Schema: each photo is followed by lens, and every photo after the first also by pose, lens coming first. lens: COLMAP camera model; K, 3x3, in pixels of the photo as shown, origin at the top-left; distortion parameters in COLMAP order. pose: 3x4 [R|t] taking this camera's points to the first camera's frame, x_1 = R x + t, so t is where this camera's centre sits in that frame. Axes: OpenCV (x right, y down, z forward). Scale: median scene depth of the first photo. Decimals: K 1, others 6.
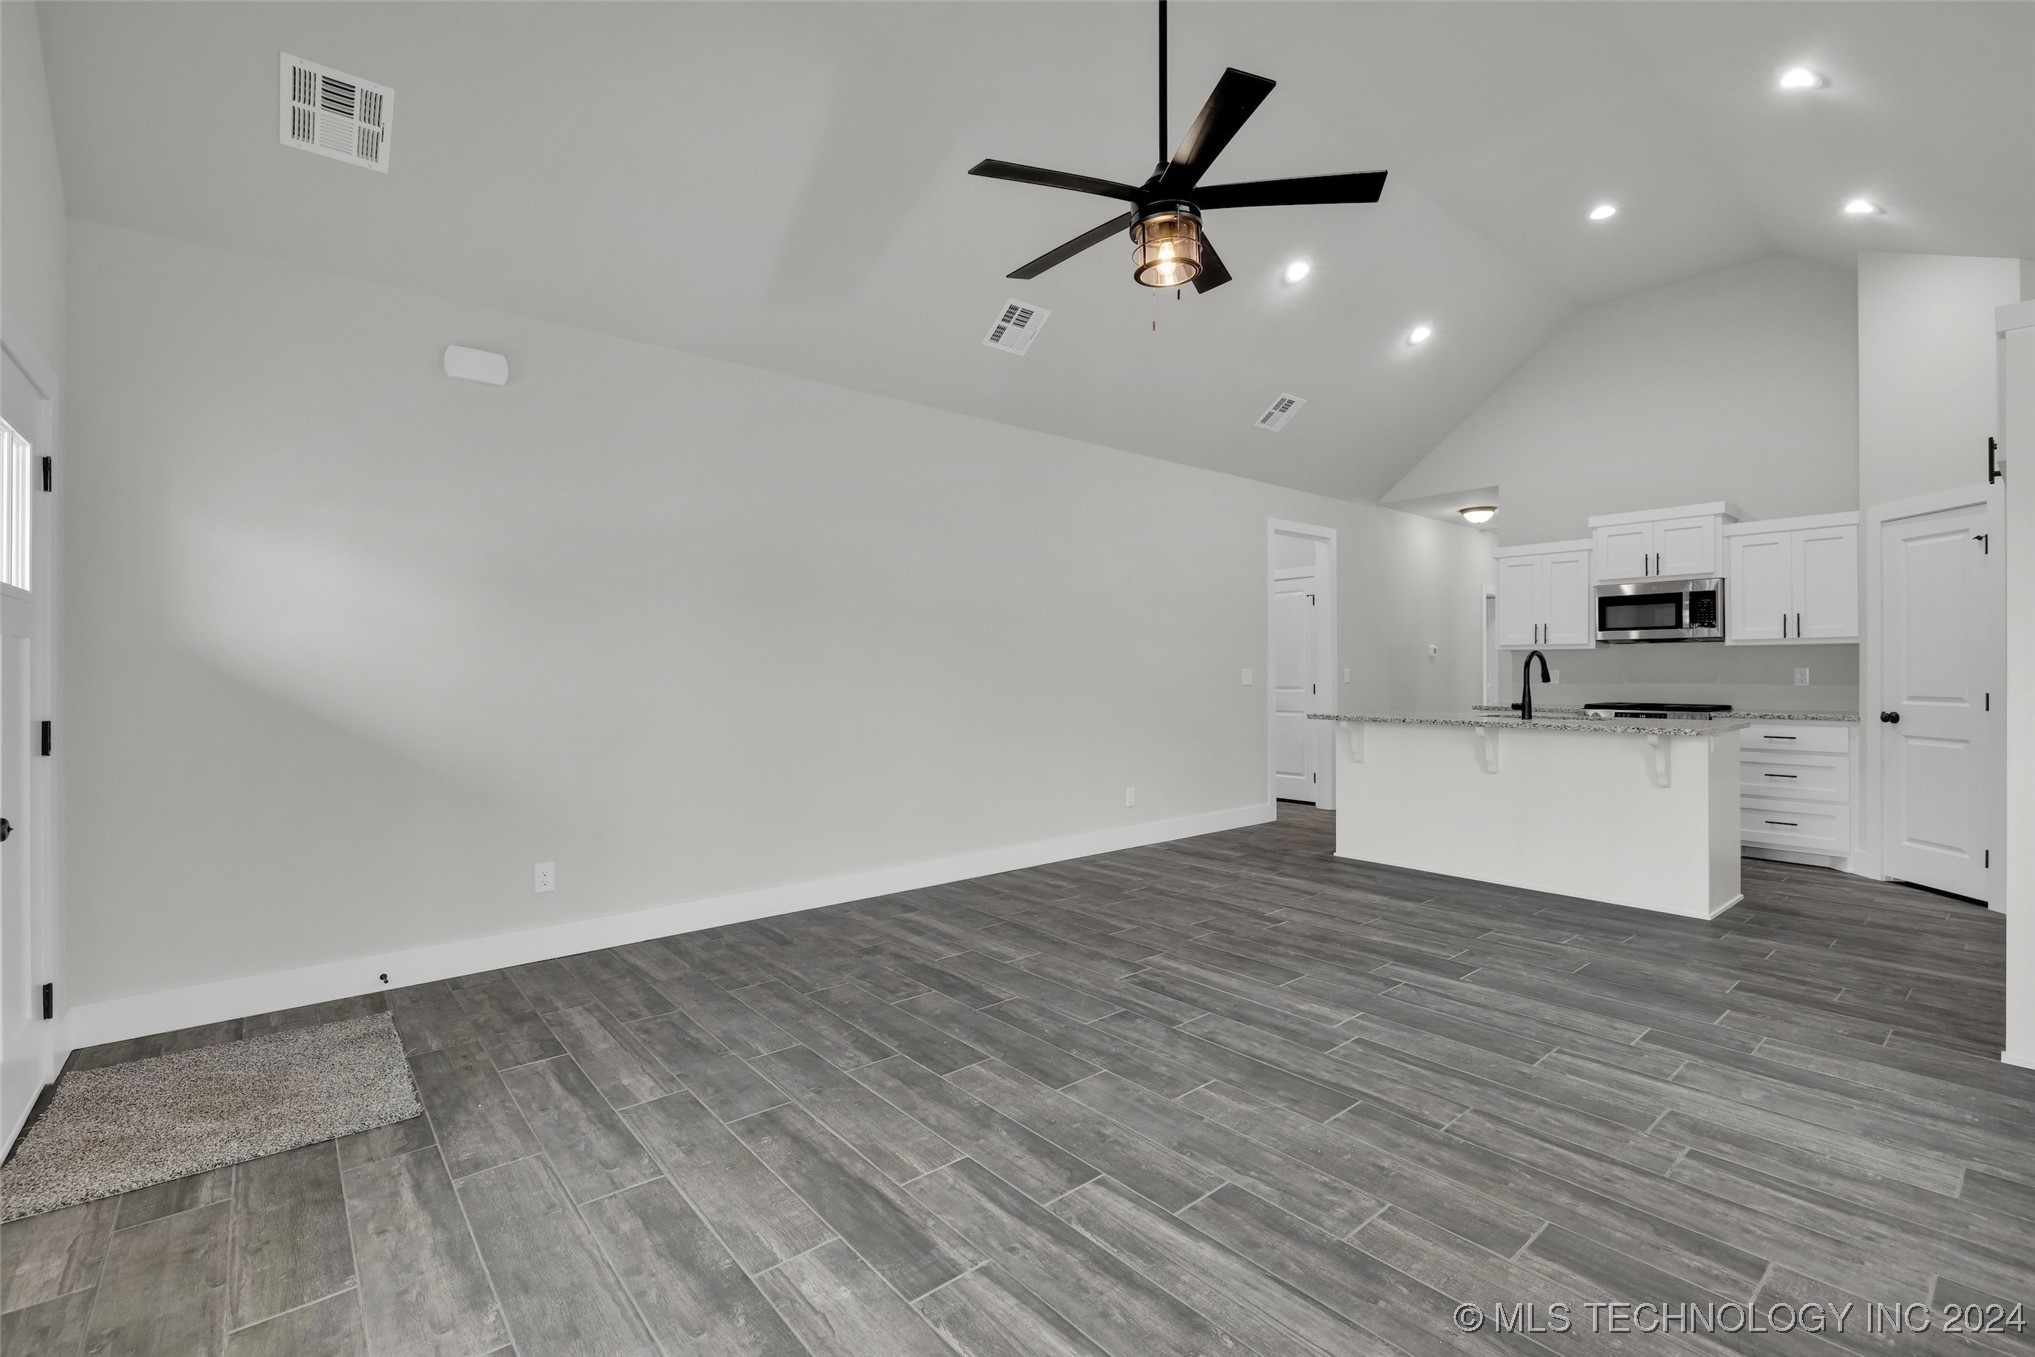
lens RADIAL K [[890.3, 0, 1010.4], [0, 890.3, 669.2], [0, 0, 1]] dist [-0.002835, -0.000415]
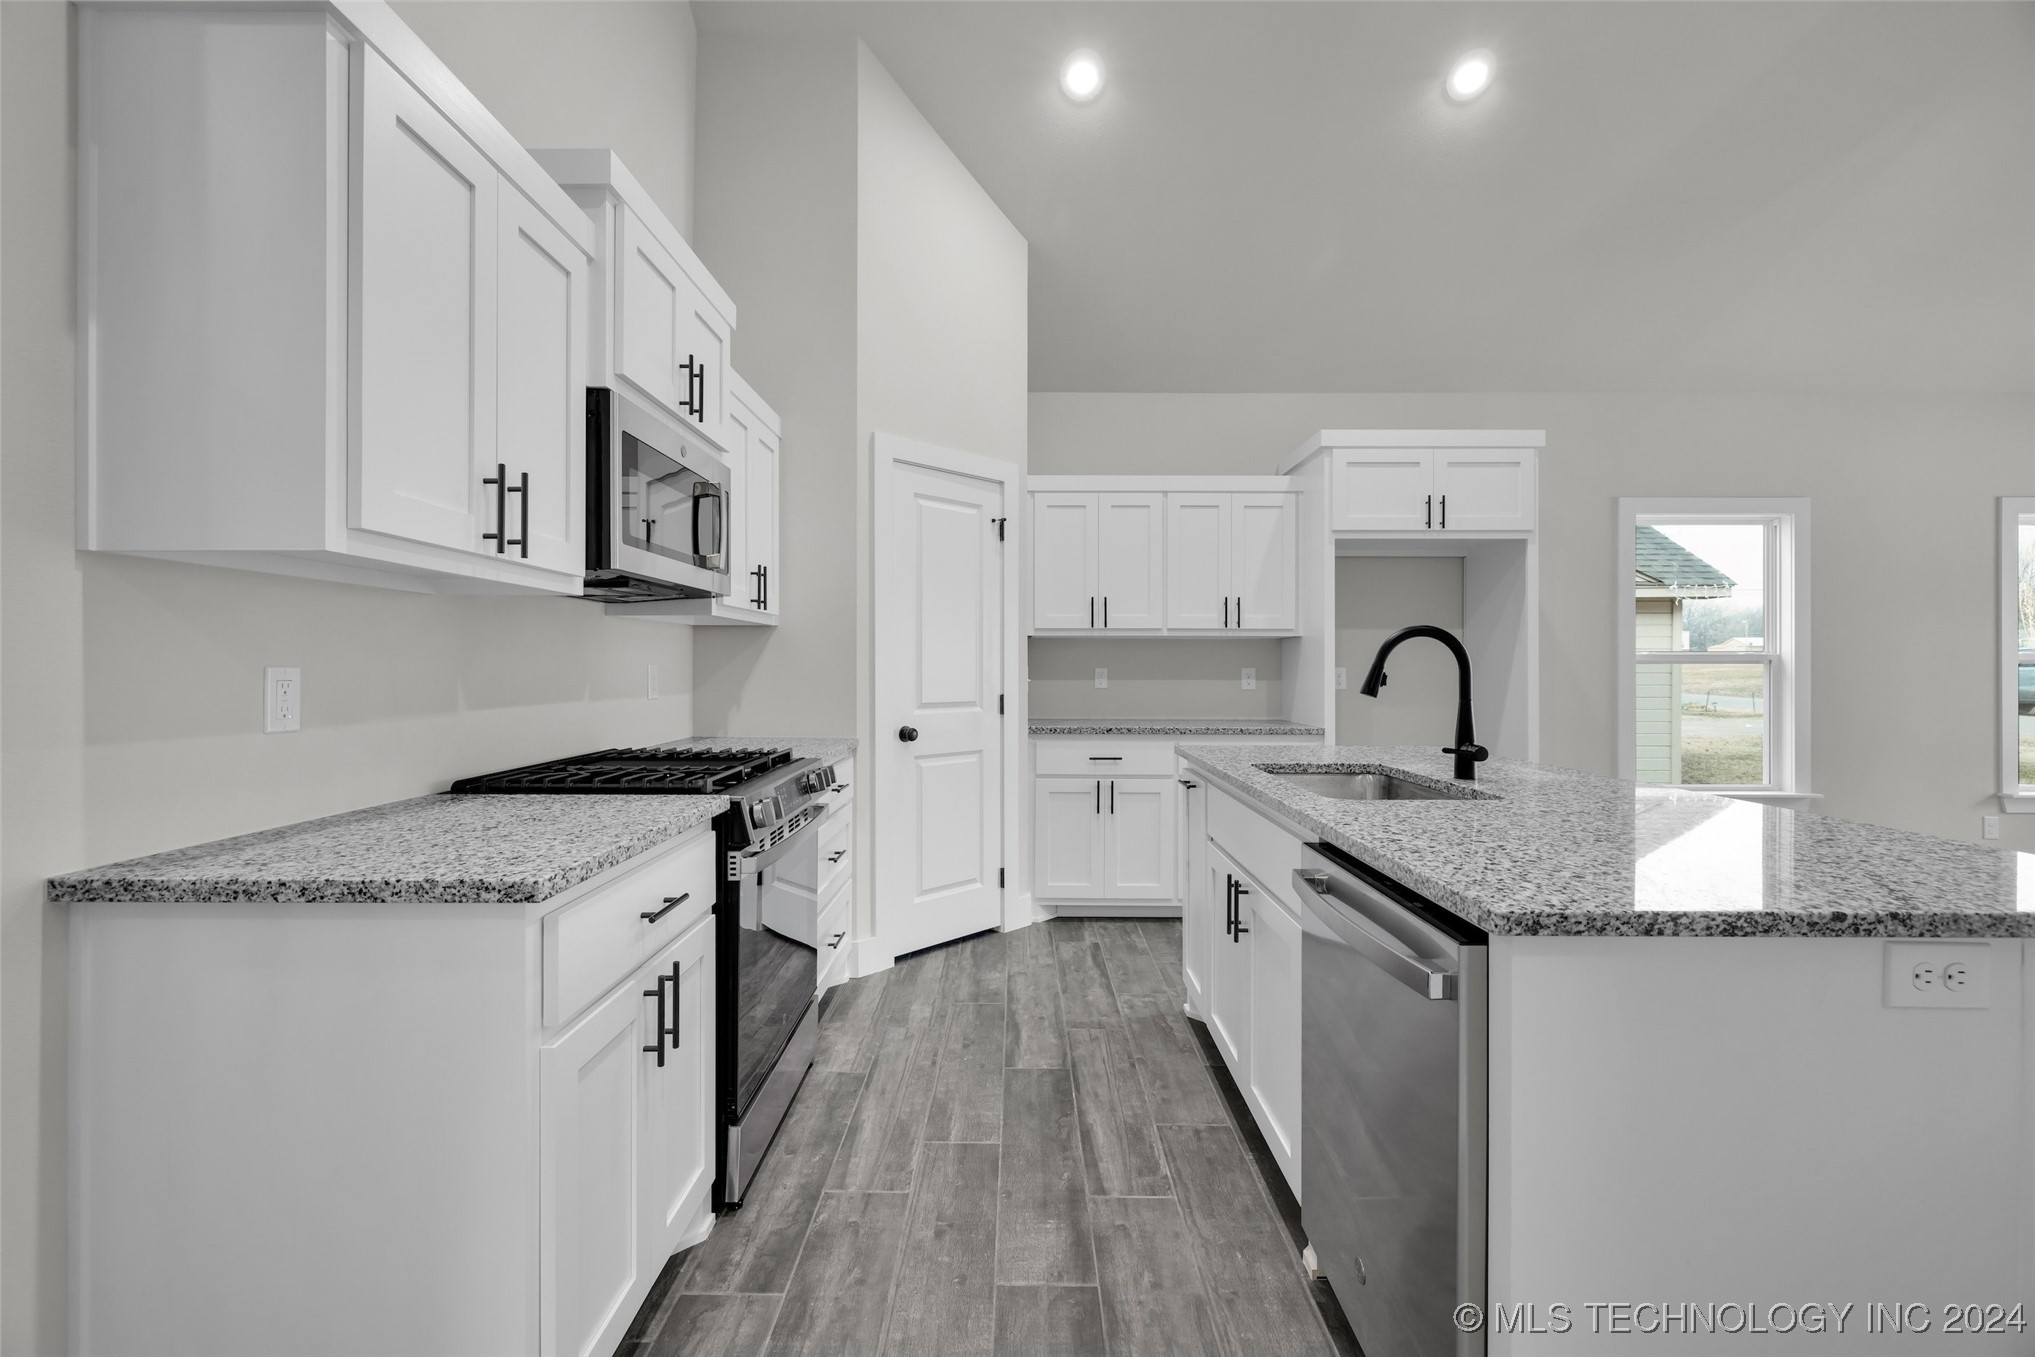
lens RADIAL K [[890.3, 0, 1010.4], [0, 890.3, 669.2], [0, 0, 1]] dist [-0.002835, -0.000415]
pose [[-0.760170, 0.002423, 0.649719, 0.724086], [0.000369, 0.999994, -0.003298, 0.005632], [-0.649724, -0.002267, -0.760167, 2.388191]]
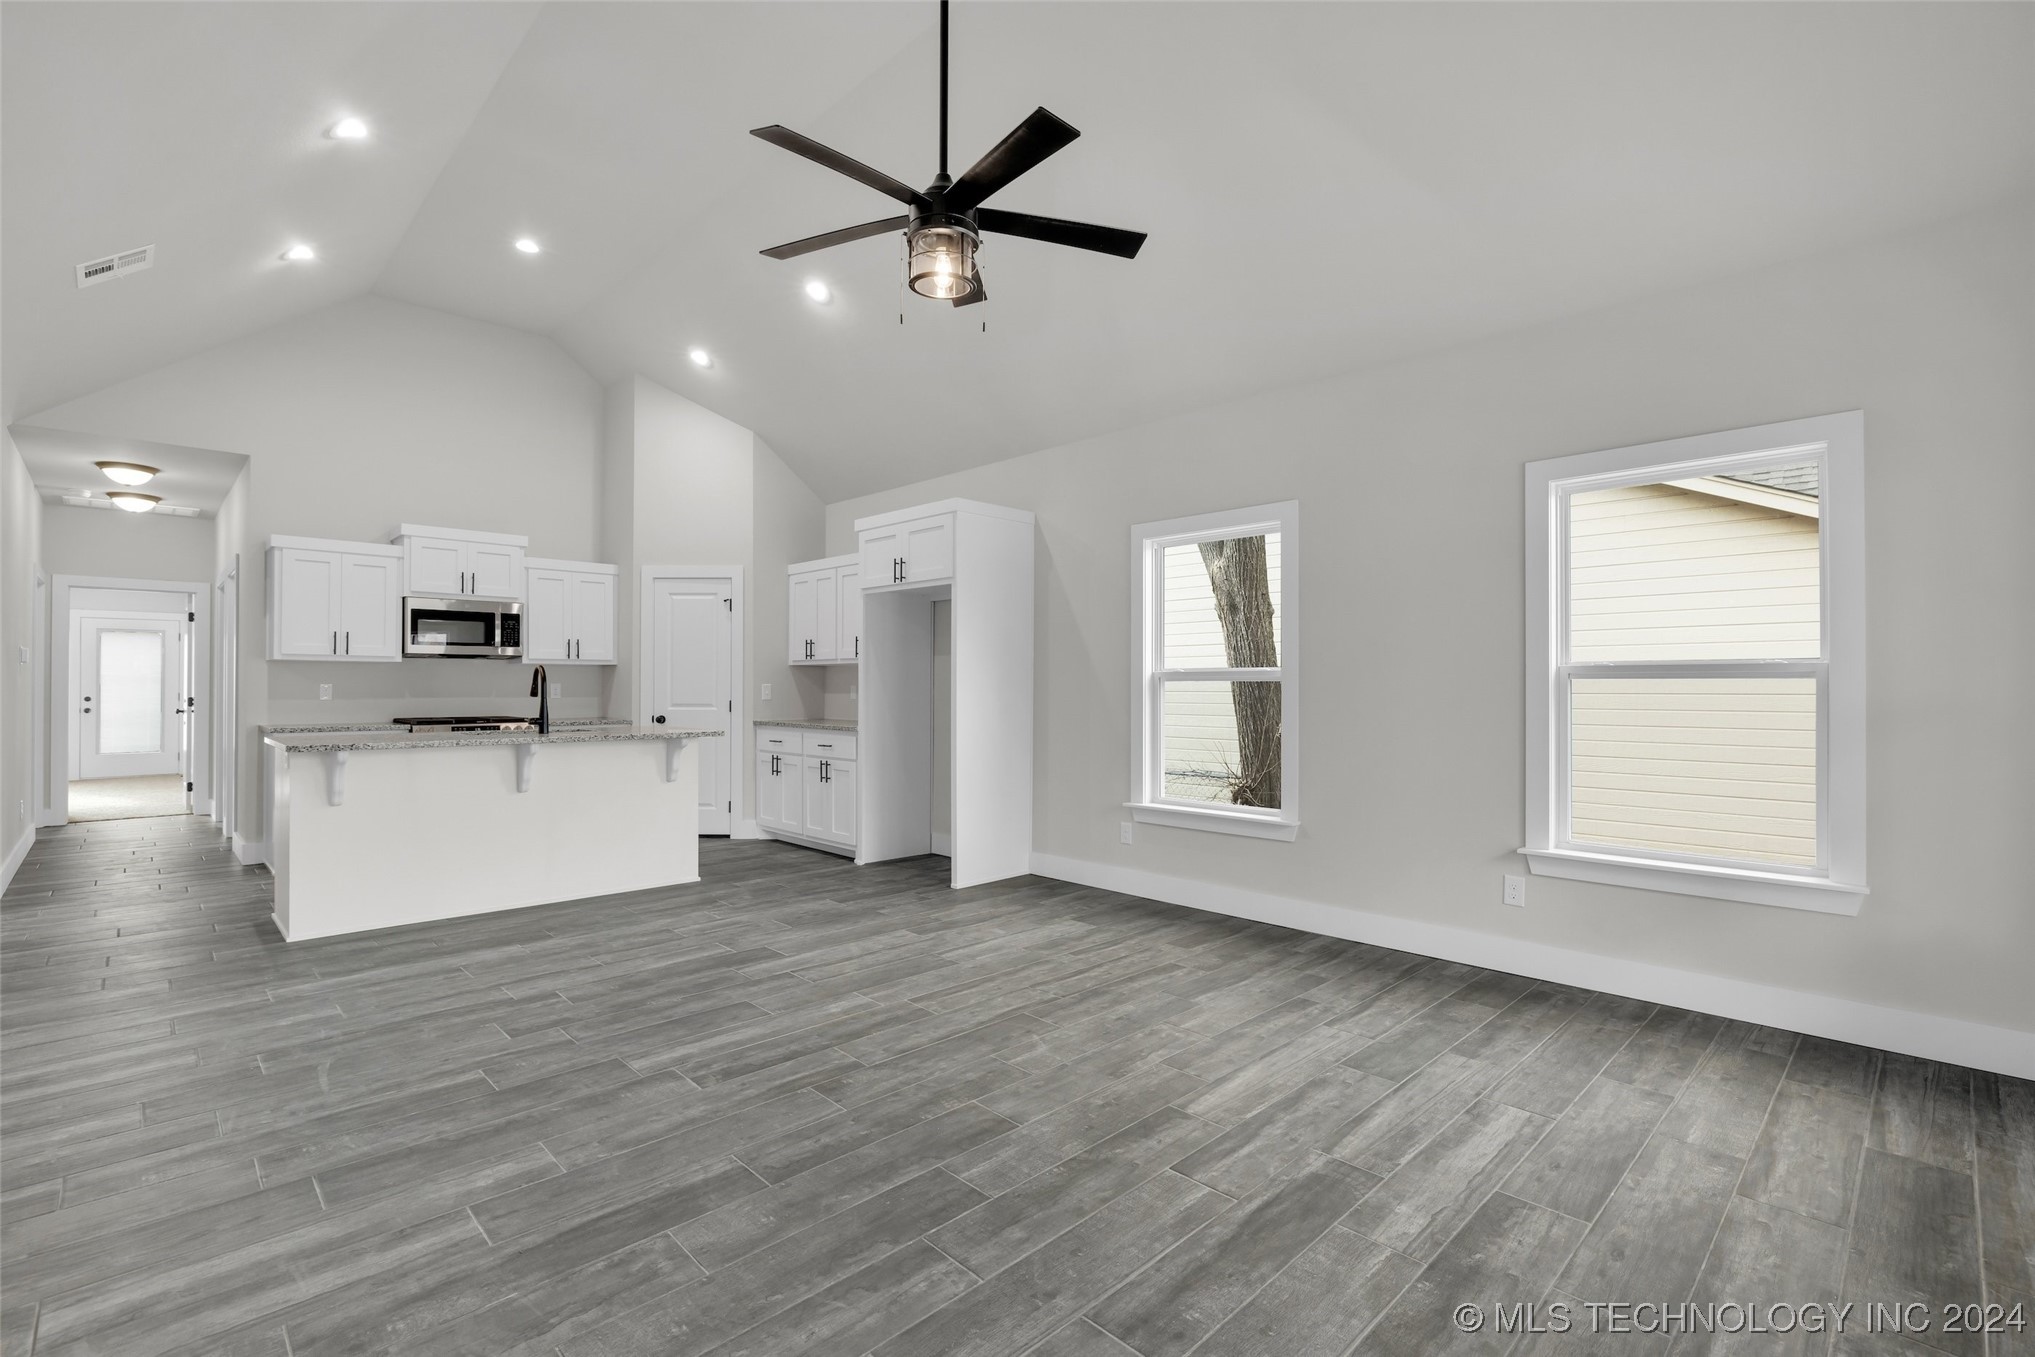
lens RADIAL K [[902.4, 0, 1009.5], [0, 902.4, 685.4], [0, 0, 1]] dist [-0.004492, 0.000054]
pose [[-0.065759, 0.004107, 0.997827, -0.732308], [-0.005111, 0.999977, -0.004452, 0.006112], [-0.997822, -0.005392, -0.065737, 0.868780]]
